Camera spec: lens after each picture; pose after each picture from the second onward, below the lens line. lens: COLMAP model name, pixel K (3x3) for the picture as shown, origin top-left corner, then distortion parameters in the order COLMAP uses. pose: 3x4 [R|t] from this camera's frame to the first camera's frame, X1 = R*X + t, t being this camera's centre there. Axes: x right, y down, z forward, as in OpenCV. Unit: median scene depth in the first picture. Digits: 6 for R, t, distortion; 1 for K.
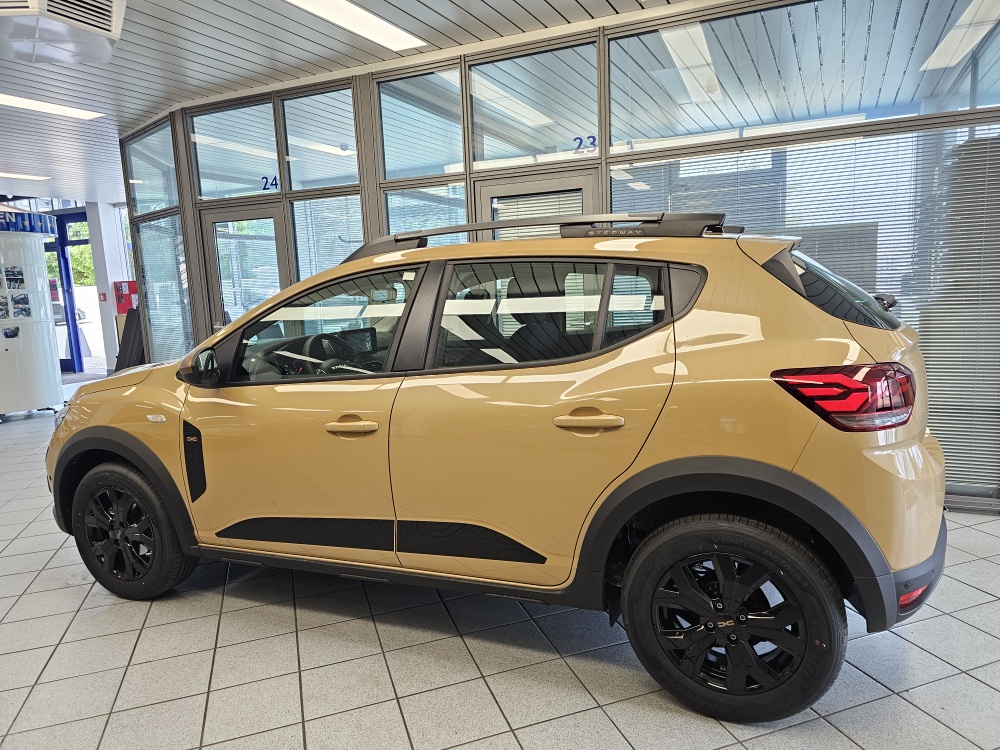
lens RADIAL K [[683.5, 0, 493.6], [0, 683.5, 372.9], [0, 0, 1]] dist [0.070120, -0.074492]
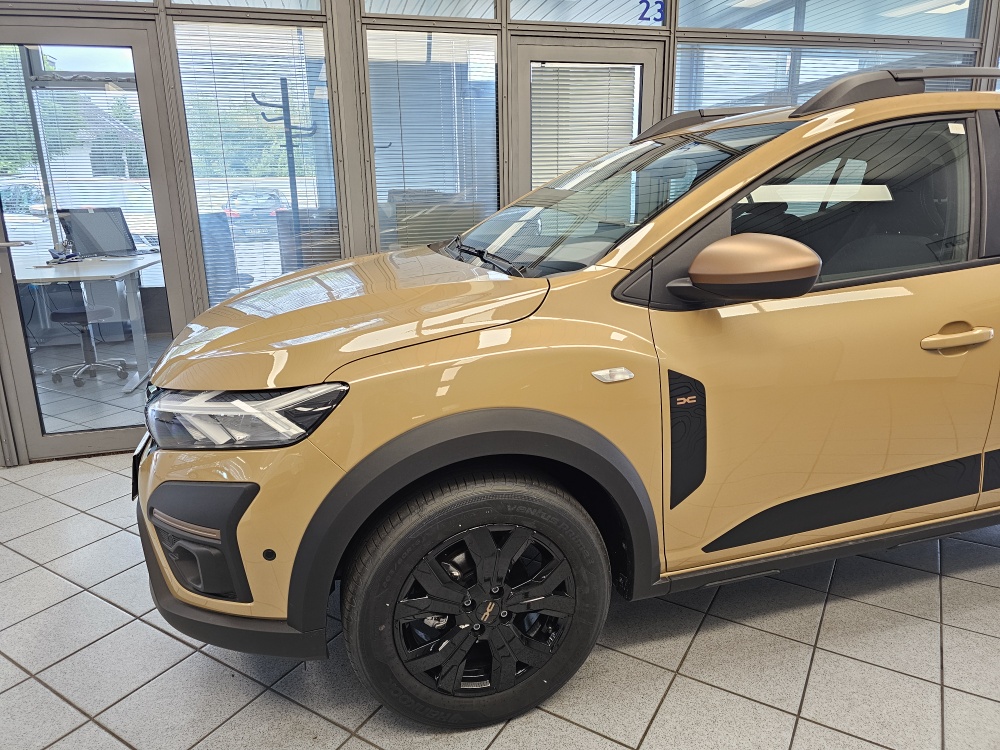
lens RADIAL K [[683.5, 0, 501.7], [0, 683.5, 374.2], [0, 0, 1]] dist [0.070120, -0.074492]
pose [[0.764444, -0.133876, 0.630637, -0.910045], [0.074323, 0.989980, 0.120067, -0.005539], [-0.640392, -0.044914, 0.766734, 0.662770]]
